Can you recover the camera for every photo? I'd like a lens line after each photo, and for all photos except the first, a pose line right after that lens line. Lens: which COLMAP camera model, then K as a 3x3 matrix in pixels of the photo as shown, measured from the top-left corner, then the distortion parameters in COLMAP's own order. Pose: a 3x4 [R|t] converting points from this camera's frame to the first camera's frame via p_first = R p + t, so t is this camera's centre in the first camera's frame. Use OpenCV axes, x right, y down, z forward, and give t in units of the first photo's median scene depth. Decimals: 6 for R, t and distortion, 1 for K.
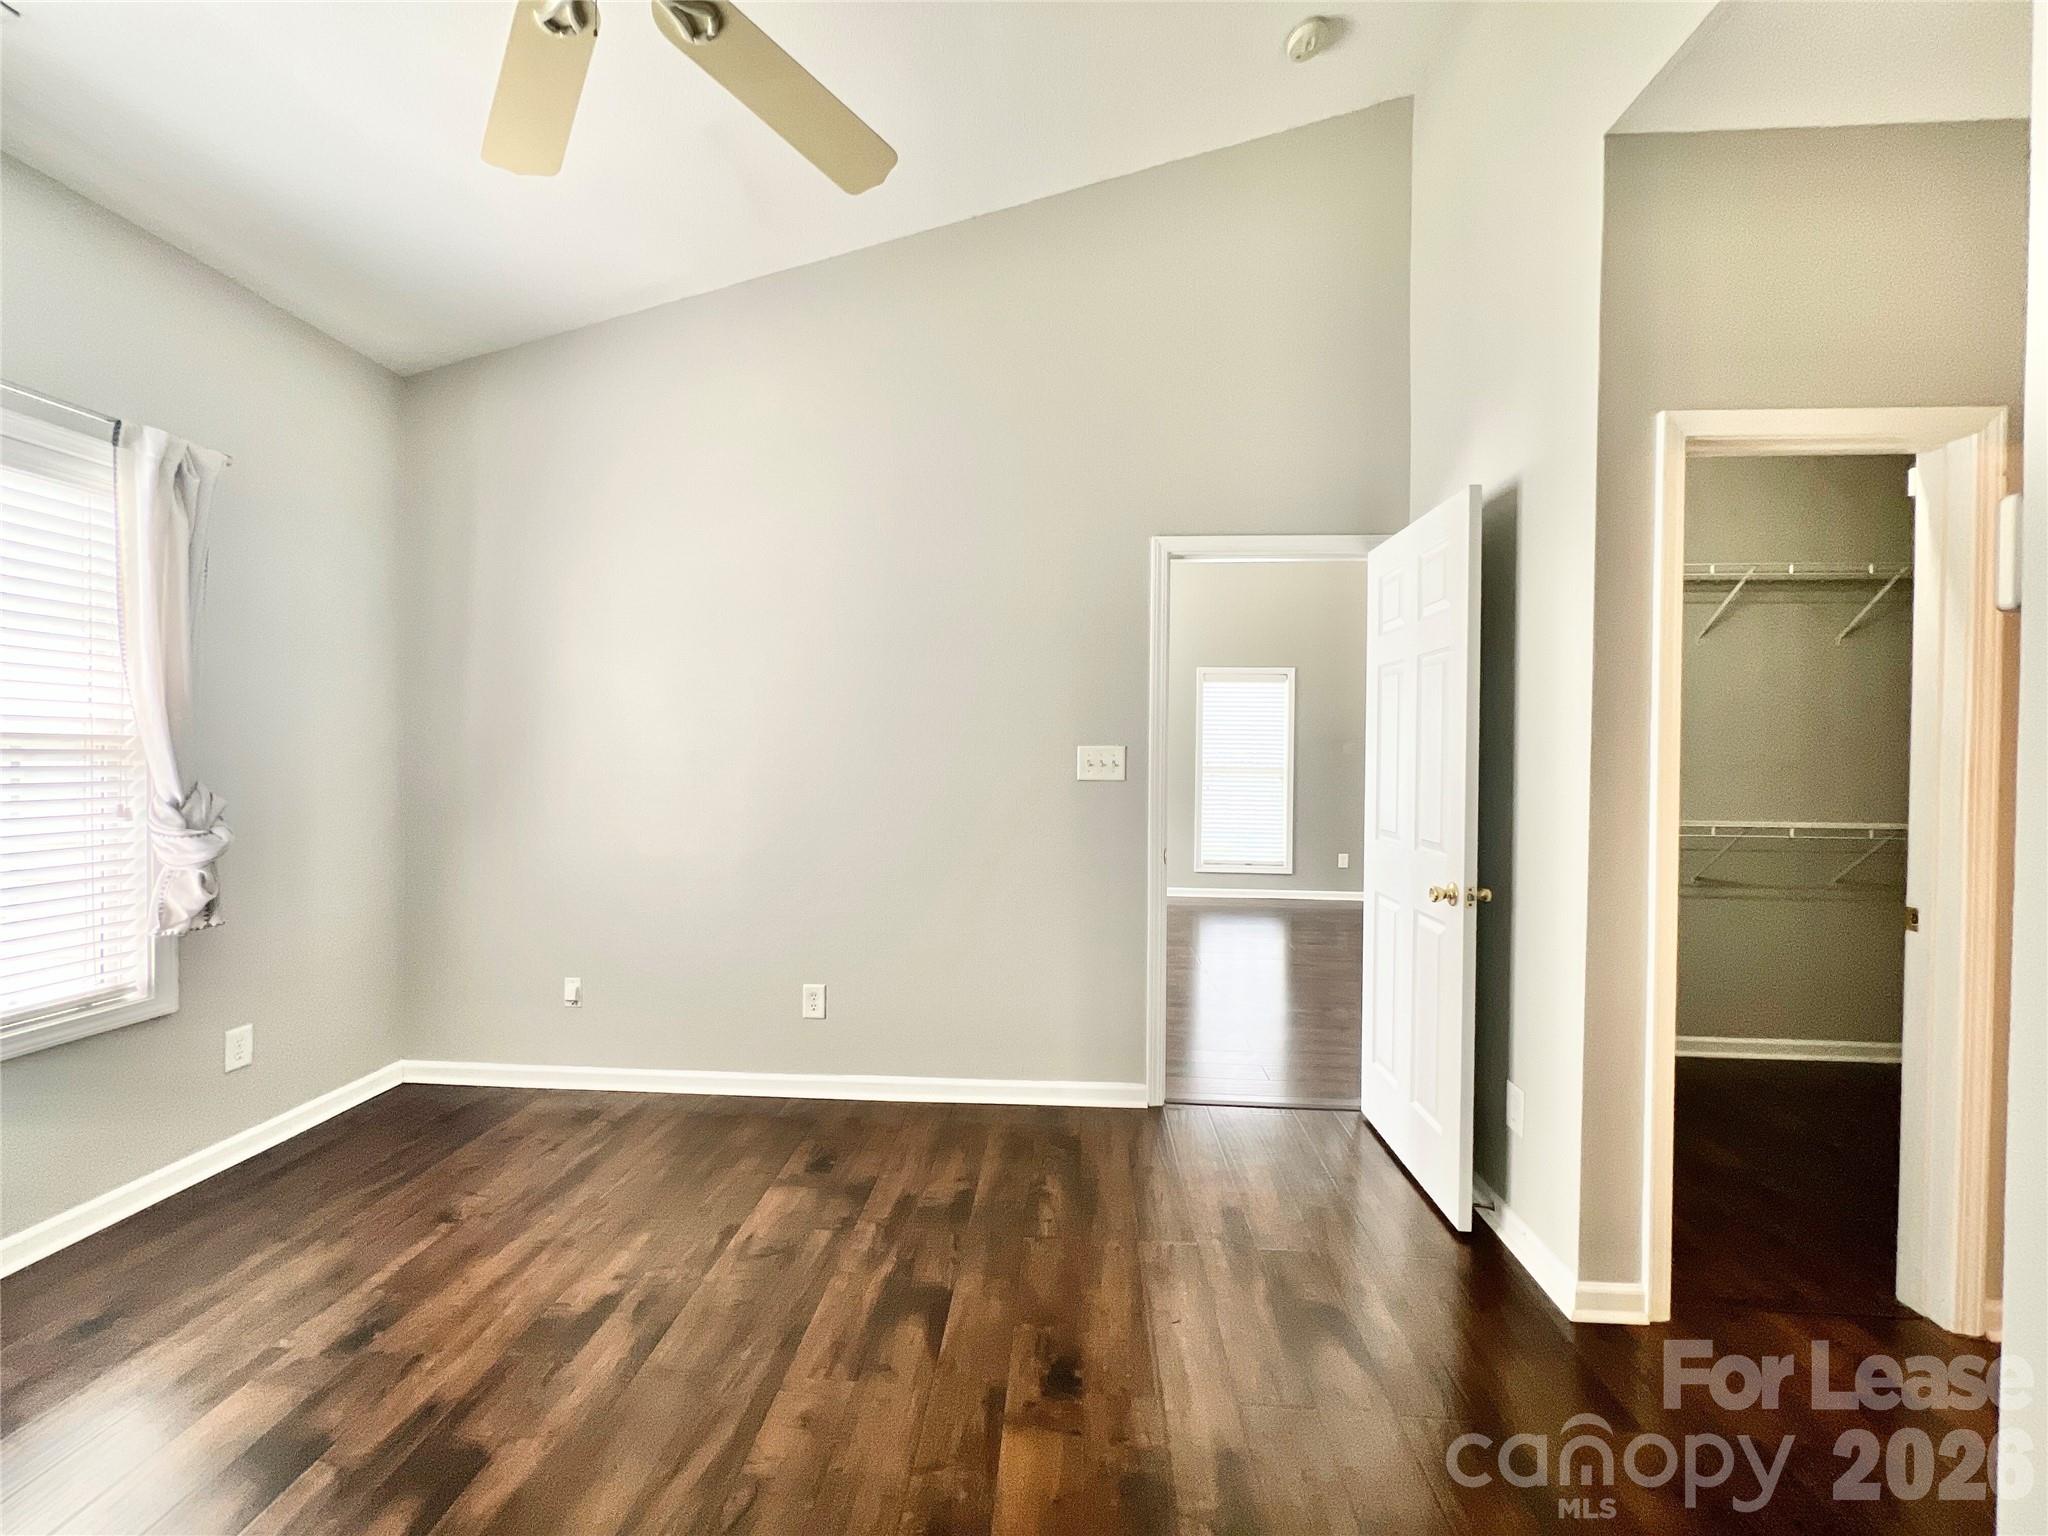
lens RADIAL K [[823.9, 0, 1024.0], [0, 823.9, 762.1], [0, 0, 1]] dist [-0.000337, -0.000347]
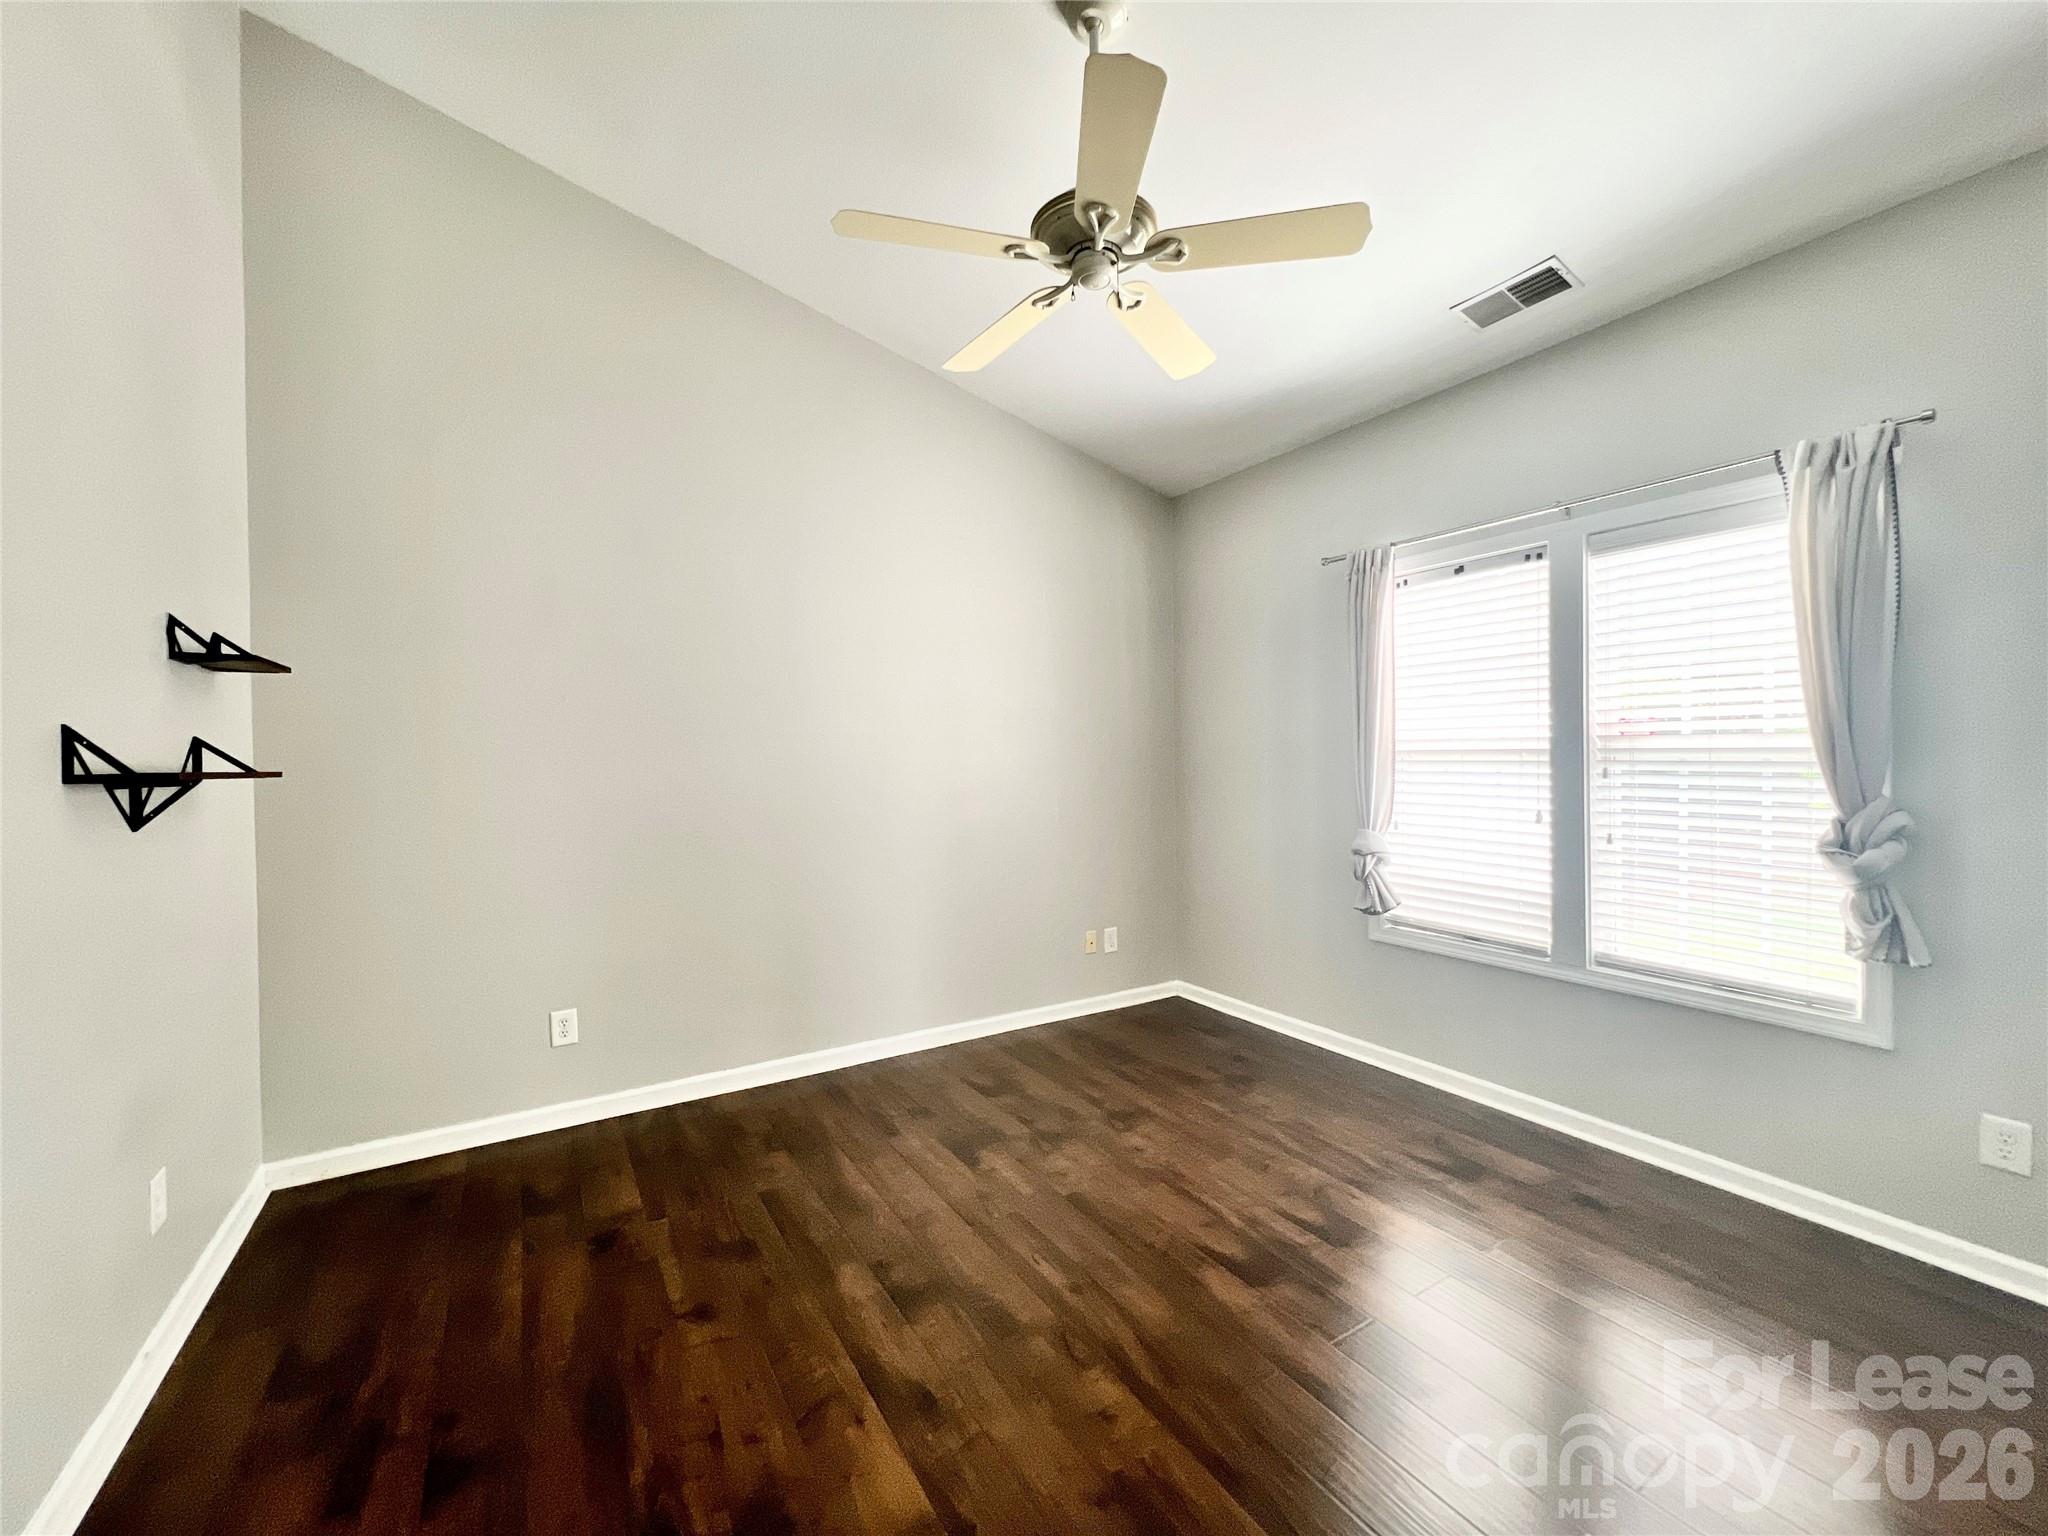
lens RADIAL K [[823.9, 0, 1024.0], [0, 823.9, 762.1], [0, 0, 1]] dist [-0.000337, -0.000347]
pose [[-0.820480, 0.005517, -0.571649, 0.431071], [-0.000756, 0.999942, 0.010735, -0.036619], [0.571675, 0.009240, -0.820428, 1.886012]]
